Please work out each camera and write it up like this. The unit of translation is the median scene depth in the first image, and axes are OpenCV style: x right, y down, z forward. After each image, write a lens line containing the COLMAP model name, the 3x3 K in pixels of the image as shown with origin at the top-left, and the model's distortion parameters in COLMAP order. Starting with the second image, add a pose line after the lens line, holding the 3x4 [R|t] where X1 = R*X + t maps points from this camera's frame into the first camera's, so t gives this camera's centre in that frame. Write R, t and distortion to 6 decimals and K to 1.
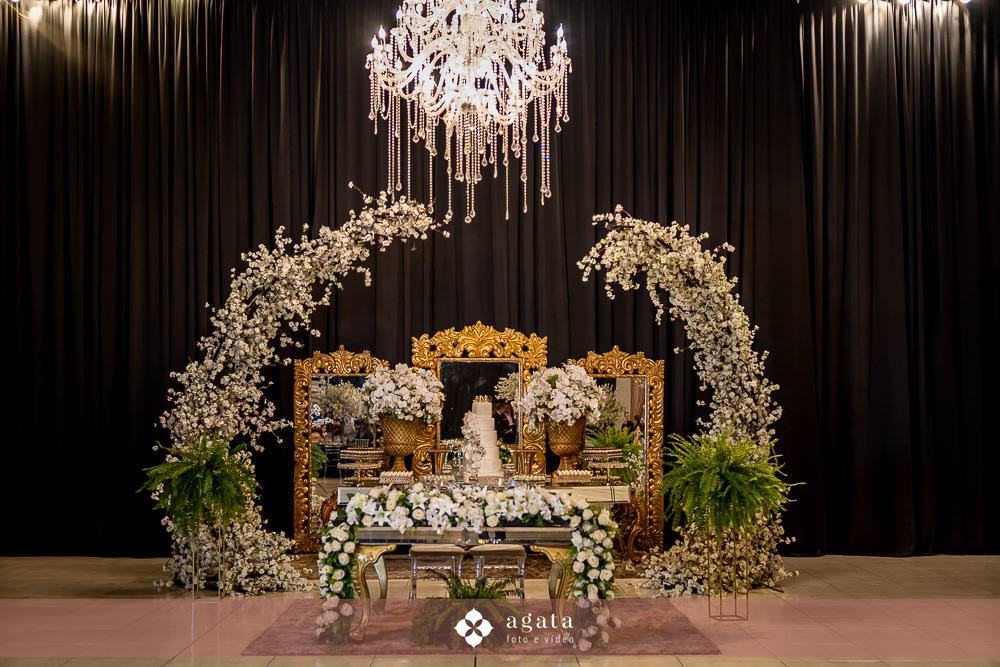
lens RADIAL K [[1445.3, 0, 499.9], [0, 1445.3, 334.1], [0, 0, 1]] dist [0.012854, 0.000000]
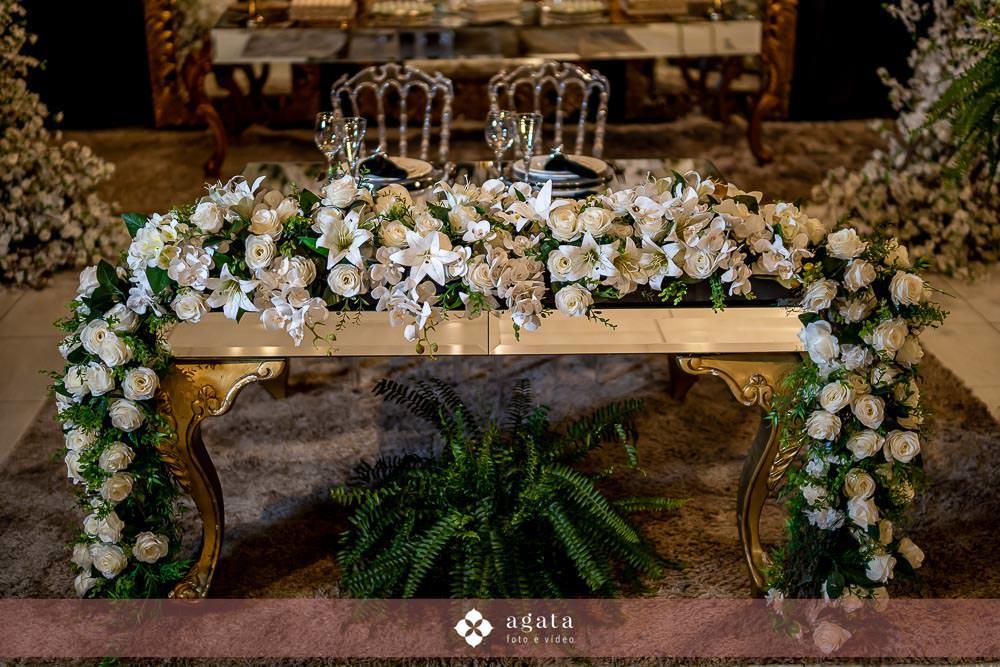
lens RADIAL K [[1445.3, 0, 495.6], [0, 1445.3, 334.1], [0, 0, 1]] dist [0.012854, 0.000000]
pose [[0.999797, -0.008201, 0.018386, -0.028712], [0.000559, 0.924223, 0.381852, 0.011199], [-0.020125, -0.381764, 0.924041, 0.693221]]
